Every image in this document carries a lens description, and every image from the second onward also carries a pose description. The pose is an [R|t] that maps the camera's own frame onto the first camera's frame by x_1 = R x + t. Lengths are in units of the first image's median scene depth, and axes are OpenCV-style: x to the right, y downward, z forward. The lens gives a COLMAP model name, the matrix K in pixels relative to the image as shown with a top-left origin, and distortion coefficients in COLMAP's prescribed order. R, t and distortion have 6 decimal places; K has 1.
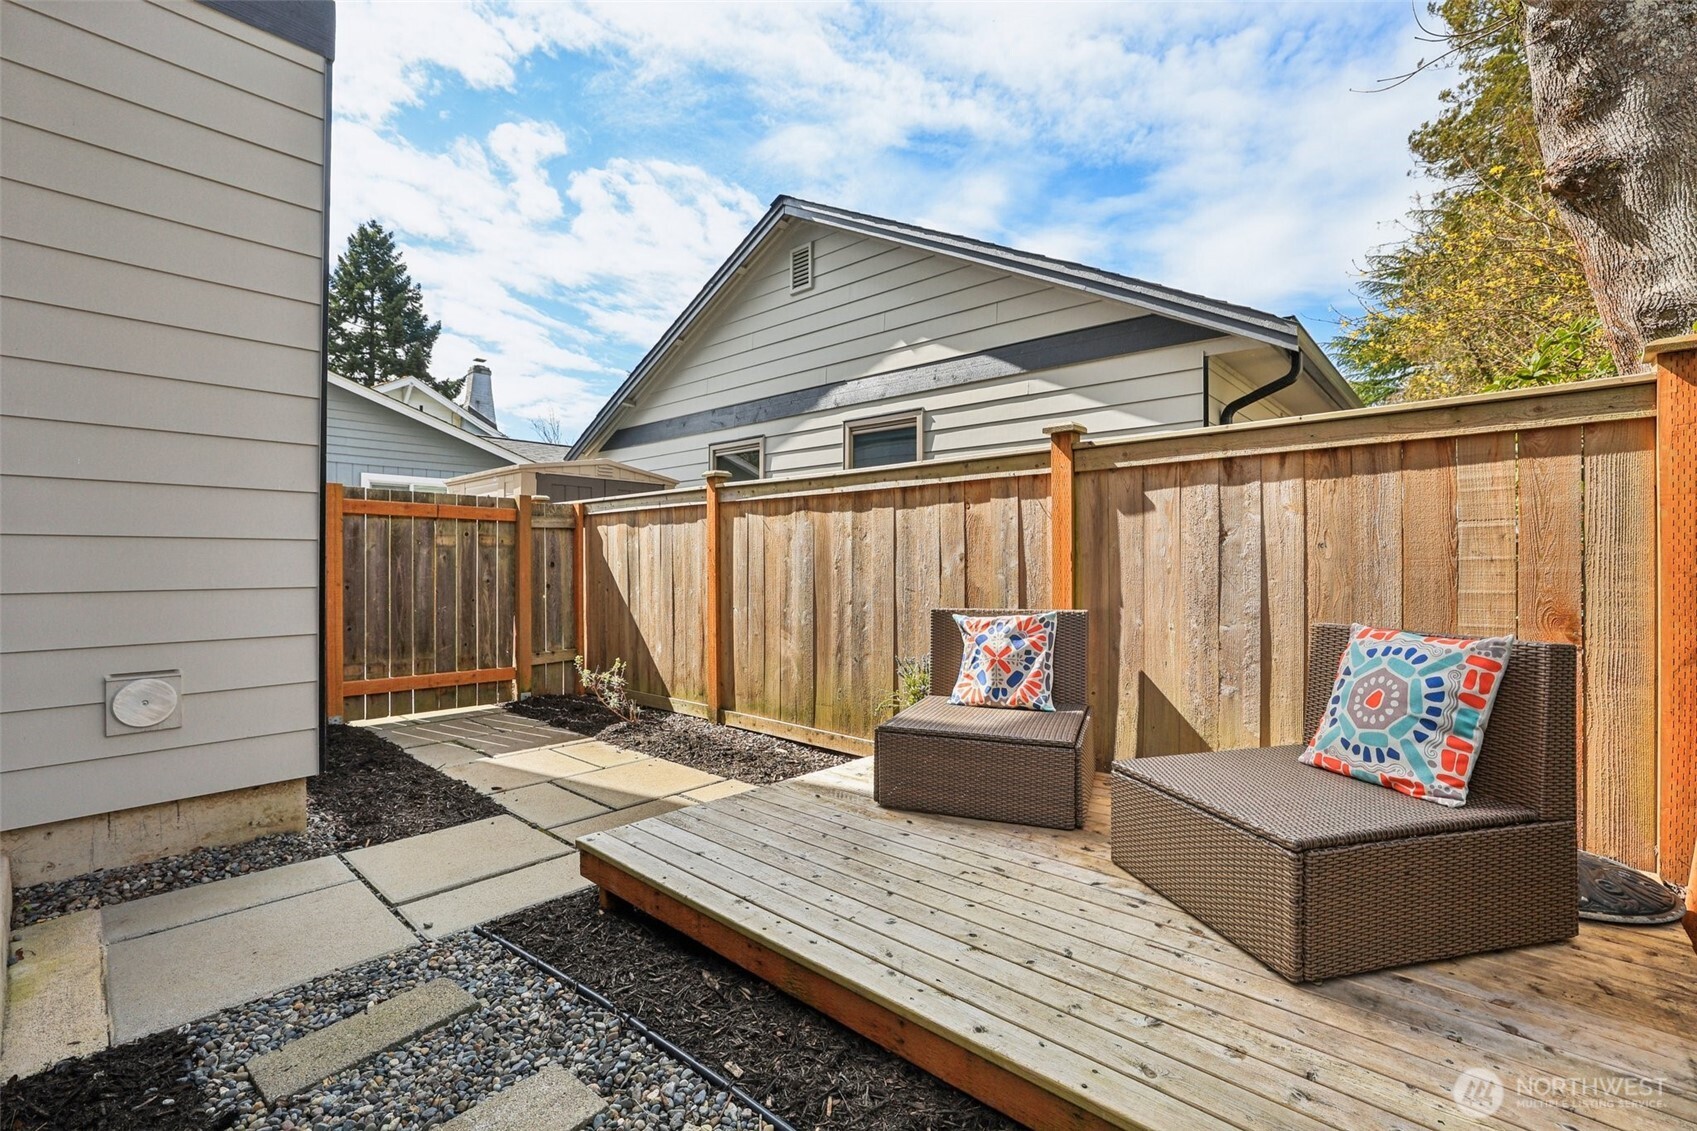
lens RADIAL K [[732.2, 0, 849.4], [0, 732.2, 557.7], [0, 0, 1]] dist [-0.037043, 0.010228]
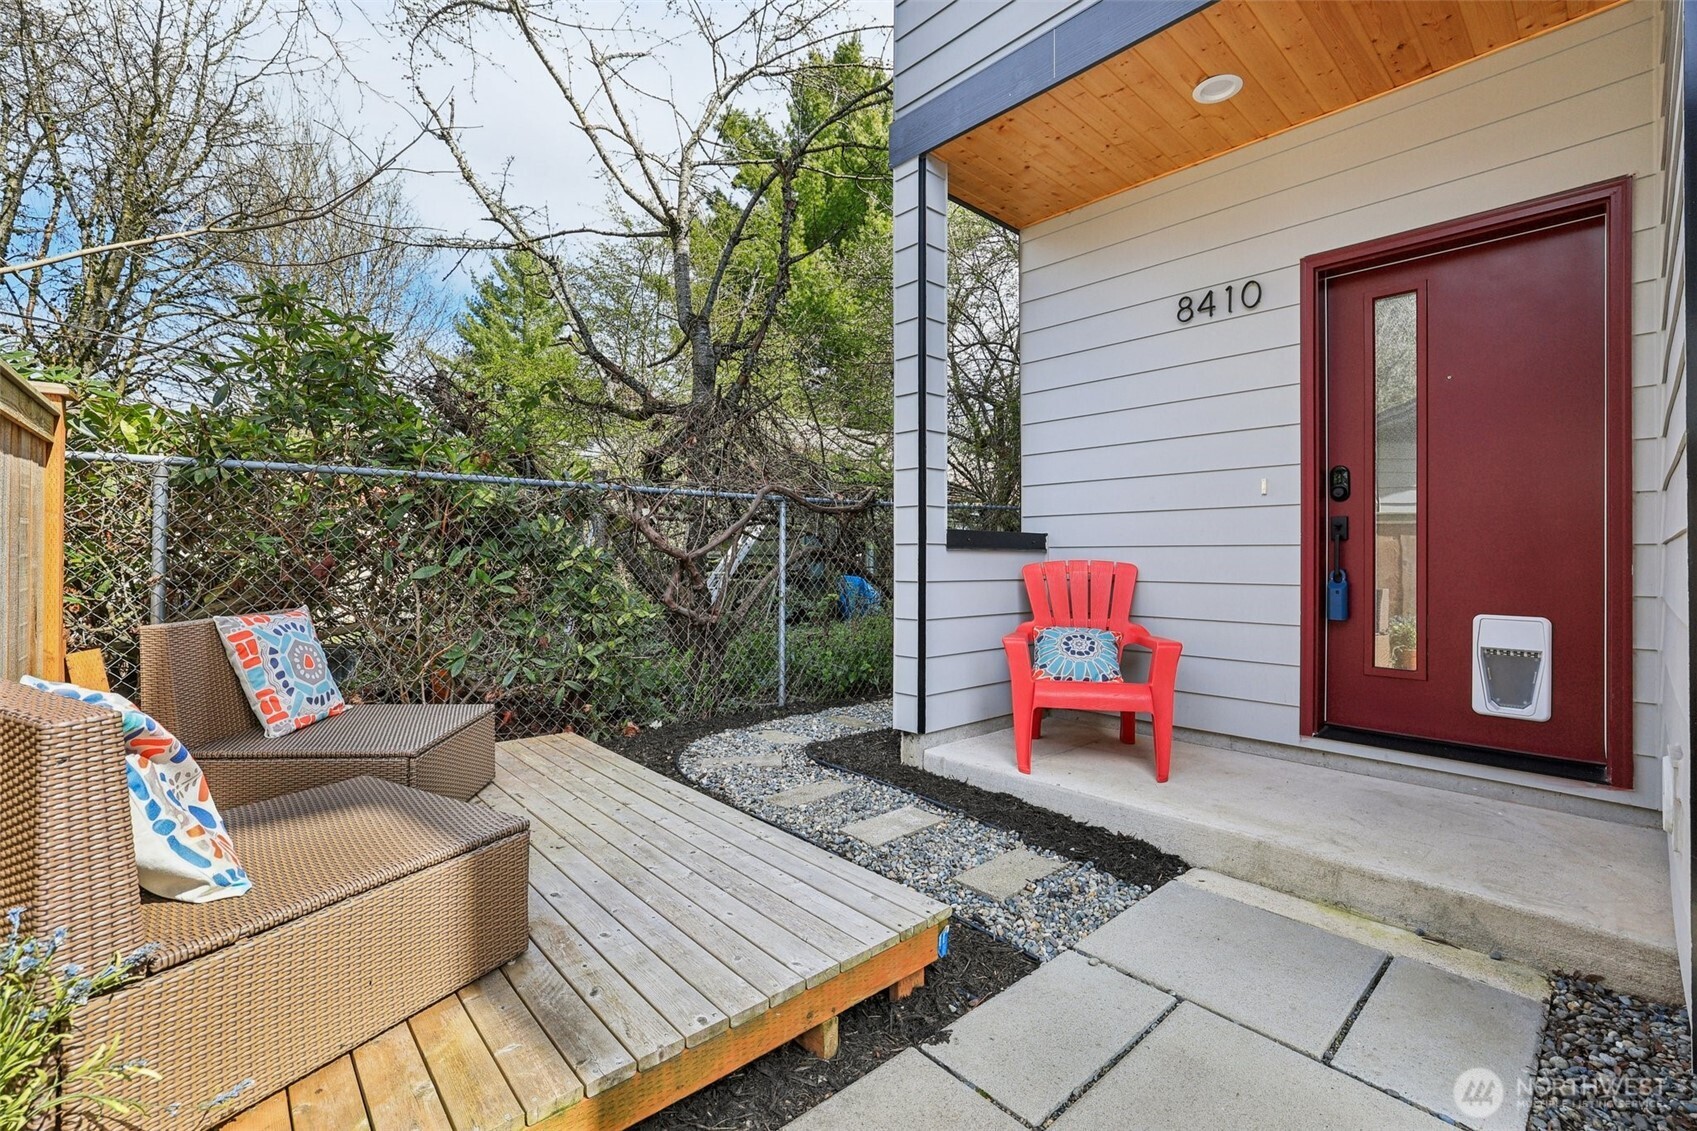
lens RADIAL K [[732.2, 0, 850.1], [0, 732.2, 558.6], [0, 0, 1]] dist [-0.037043, 0.010228]
pose [[-0.993781, -0.001895, 0.111334, -0.441307], [-0.000957, 0.999964, 0.008480, -0.014287], [-0.111346, 0.008321, -0.993747, 2.254773]]
